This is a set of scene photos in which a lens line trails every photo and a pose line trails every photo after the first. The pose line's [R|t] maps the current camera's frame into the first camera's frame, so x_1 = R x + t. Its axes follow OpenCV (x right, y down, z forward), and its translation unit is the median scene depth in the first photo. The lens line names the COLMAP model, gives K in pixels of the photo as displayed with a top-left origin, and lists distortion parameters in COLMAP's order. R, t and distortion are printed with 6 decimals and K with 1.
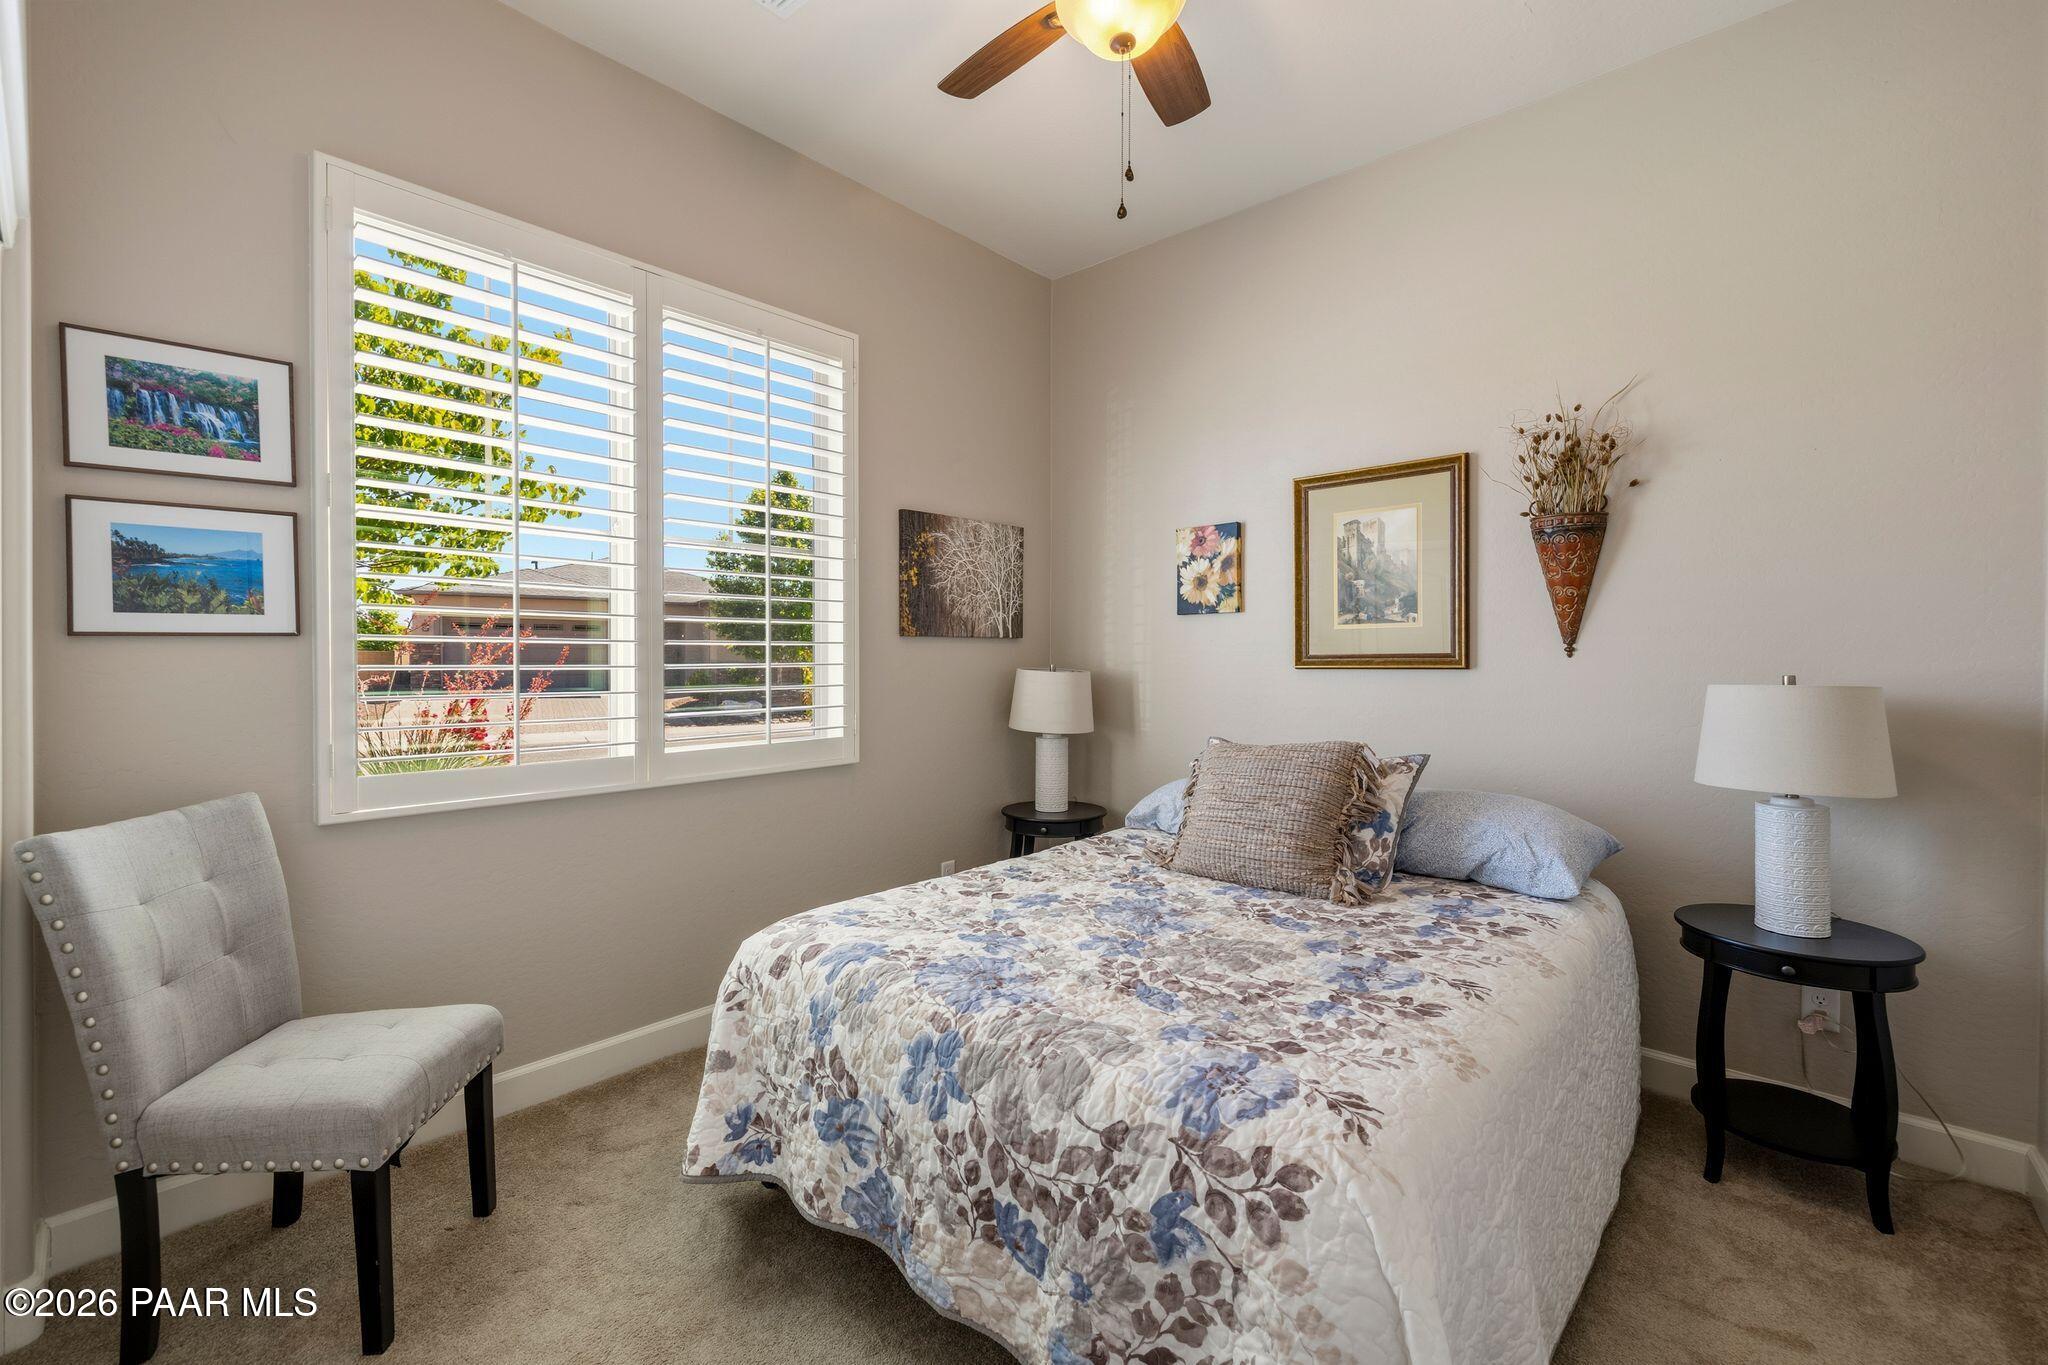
lens RADIAL K [[866.5, 0, 1004.5], [0, 866.5, 662.9], [0, 0, 1]] dist [-0.001519, -0.000030]
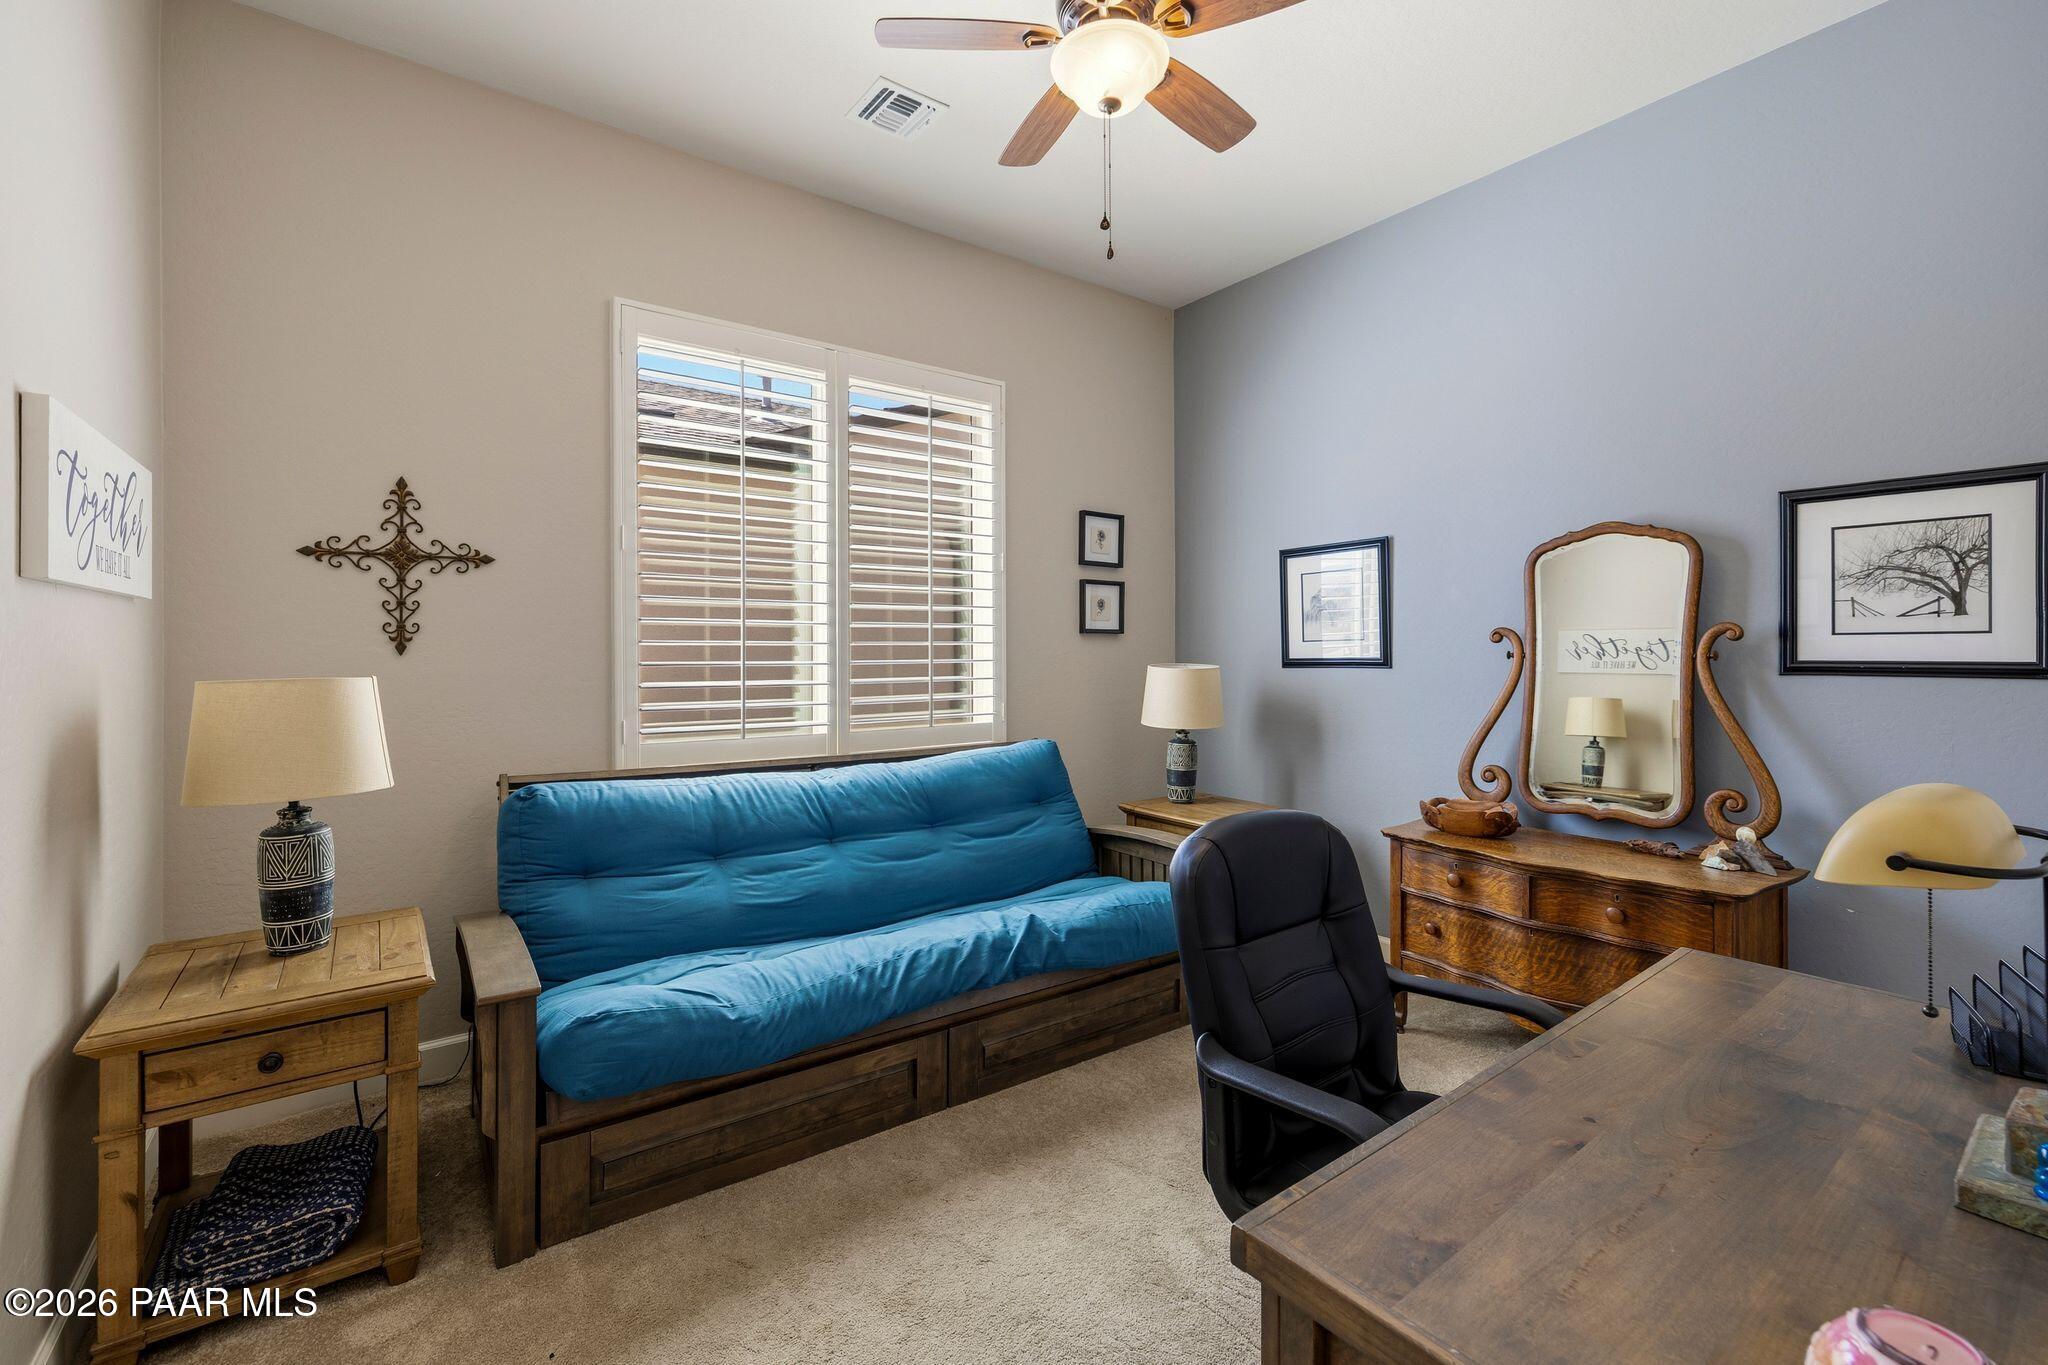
lens RADIAL K [[866.5, 0, 1004.5], [0, 866.5, 662.9], [0, 0, 1]] dist [-0.001519, -0.000030]
pose [[0.983689, 0.004136, -0.179831, 0.060216], [-0.001643, 0.999900, 0.014011, -0.017354], [0.179872, -0.013487, 0.983598, -0.221934]]
